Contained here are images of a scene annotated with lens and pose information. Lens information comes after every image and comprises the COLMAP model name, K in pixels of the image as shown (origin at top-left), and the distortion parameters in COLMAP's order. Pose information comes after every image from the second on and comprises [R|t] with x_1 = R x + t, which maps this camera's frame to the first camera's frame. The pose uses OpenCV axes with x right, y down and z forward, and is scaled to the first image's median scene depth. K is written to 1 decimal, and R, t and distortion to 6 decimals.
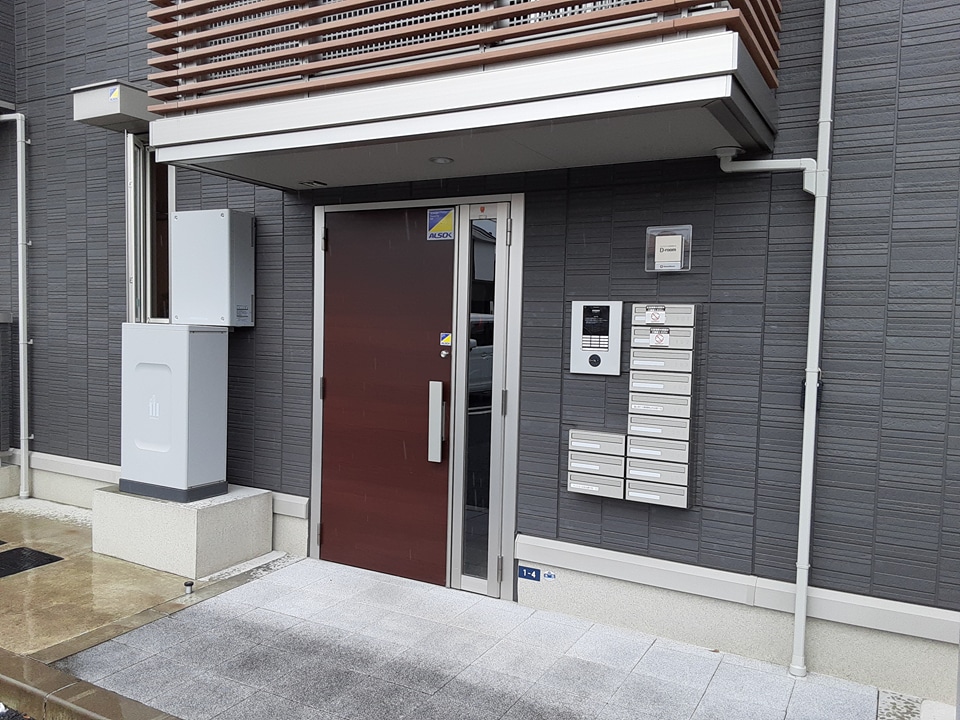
lens RADIAL K [[778.7, 0, 481.3], [0, 778.7, 362.0], [0, 0, 1]] dist [0.083957, -0.020260]
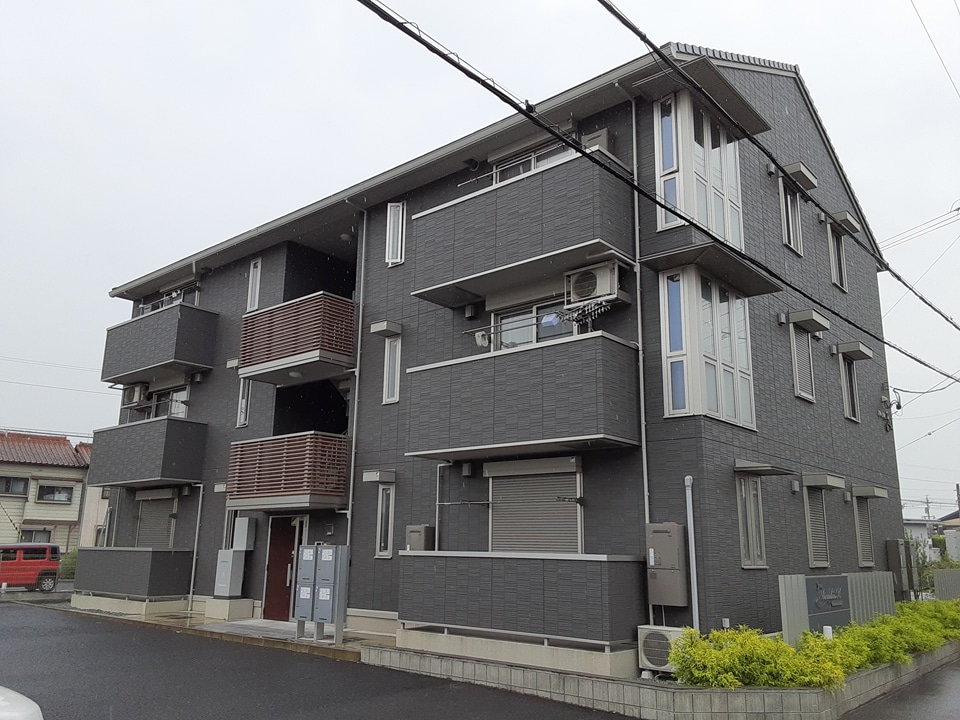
lens RADIAL K [[778.7, 0, 476.2], [0, 778.7, 353.3], [0, 0, 1]] dist [0.083957, -0.020260]
pose [[0.979447, -0.065529, -0.190761, 1.525295], [0.008543, 0.958383, -0.285356, 0.134324], [0.201521, 0.277862, 0.939245, -2.532124]]
